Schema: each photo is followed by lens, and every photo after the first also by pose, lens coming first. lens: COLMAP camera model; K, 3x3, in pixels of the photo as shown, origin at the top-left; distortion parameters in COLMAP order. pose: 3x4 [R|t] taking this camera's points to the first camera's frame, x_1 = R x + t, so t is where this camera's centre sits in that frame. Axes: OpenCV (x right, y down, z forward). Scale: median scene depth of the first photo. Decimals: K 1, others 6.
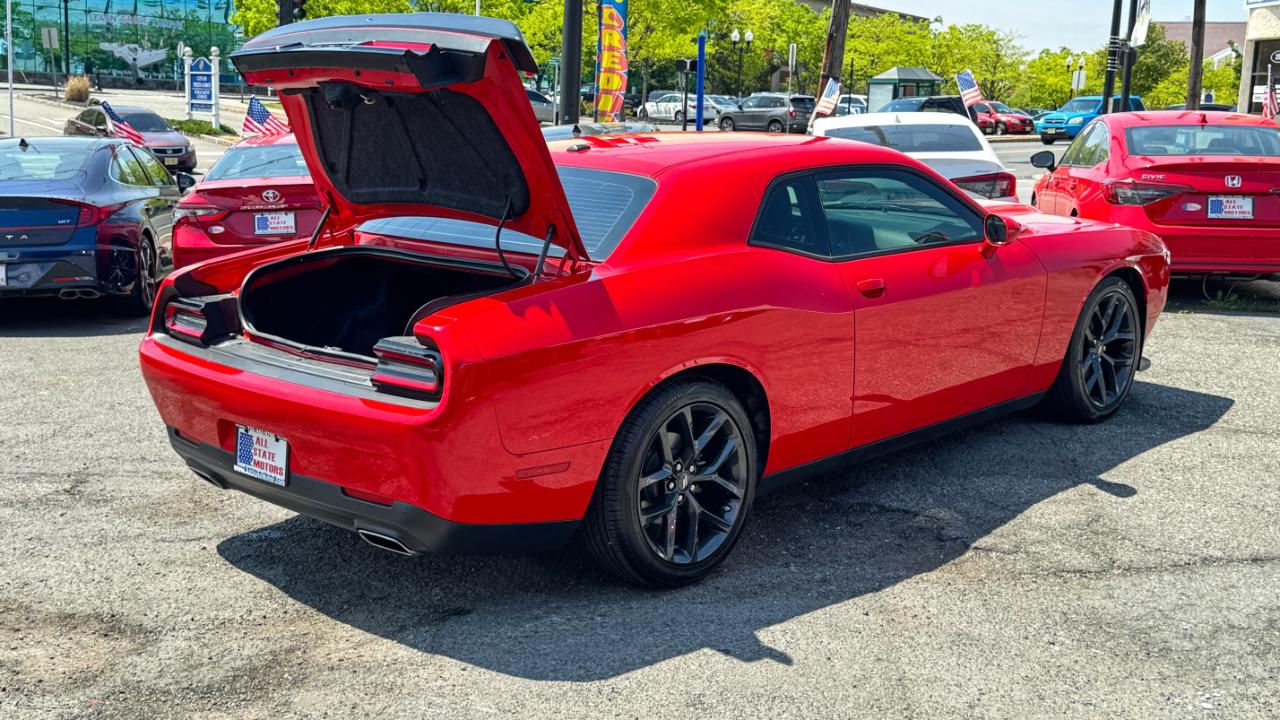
lens RADIAL K [[1452.9, 0, 636.4], [0, 1452.9, 349.9], [0, 0, 1]] dist [0.062209, 0.000000]
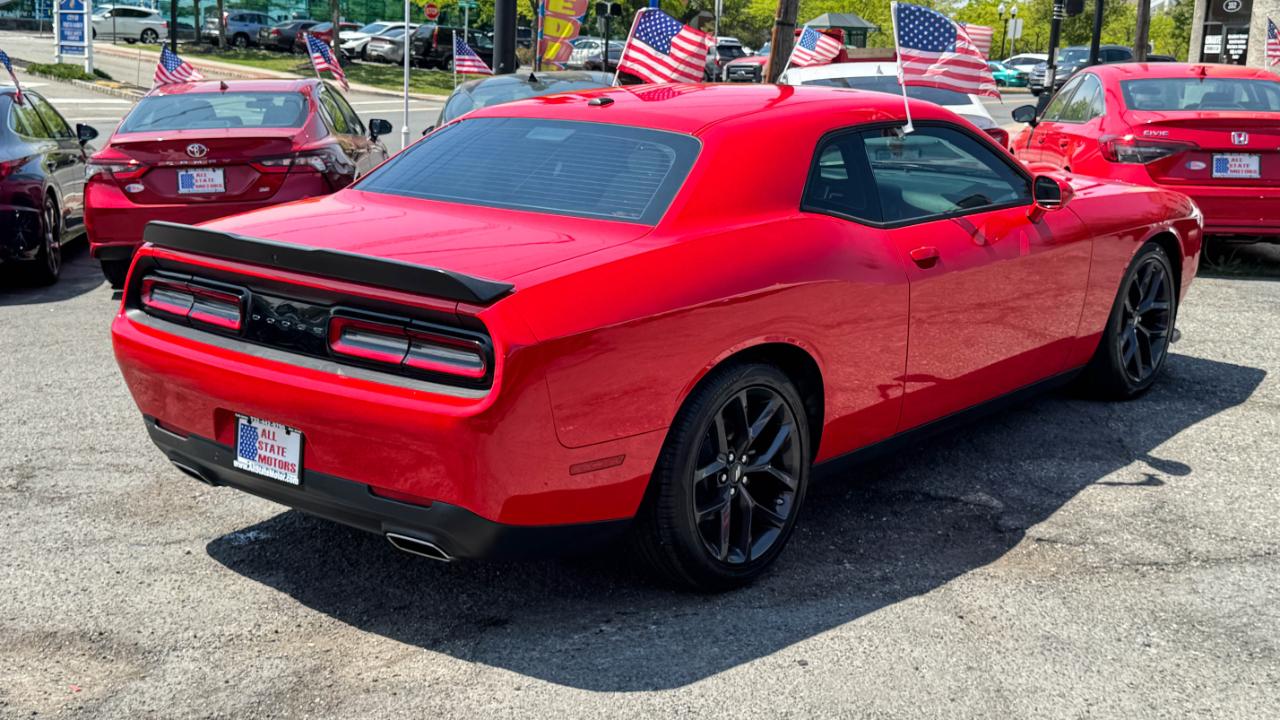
lens RADIAL K [[1544.1, 0, 645.7], [0, 1544.1, 358.8], [0, 0, 1]] dist [0.063419, 0.000000]
pose [[0.997653, -0.006685, 0.068141, -0.083690], [0.004695, 0.999559, 0.029331, -0.008328], [-0.068307, -0.028942, 0.997244, 0.045021]]
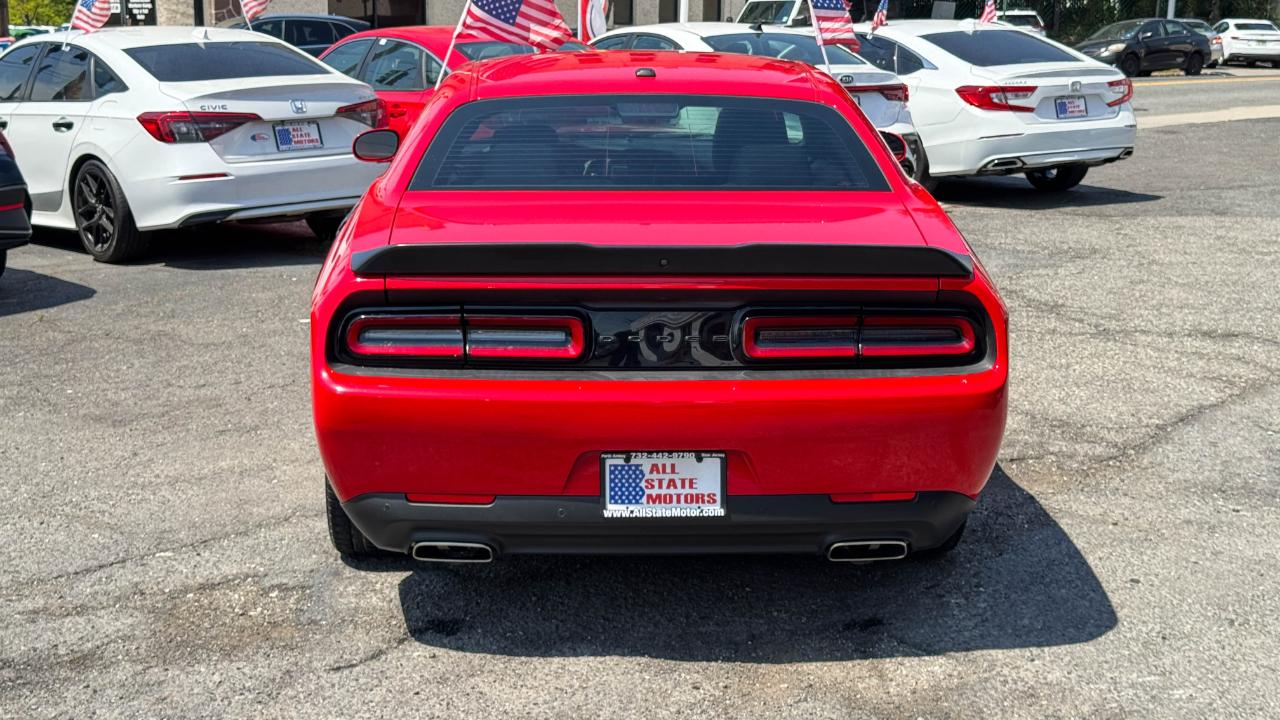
lens RADIAL K [[1830.8, 0, 641.5], [0, 1830.8, 360.0], [0, 0, 1]] dist [0.121208, 0.000000]
pose [[0.697351, -0.141953, 0.702532, -0.838686], [0.129756, 0.988998, 0.071036, -0.056273], [-0.704887, 0.041621, 0.708098, 0.297567]]
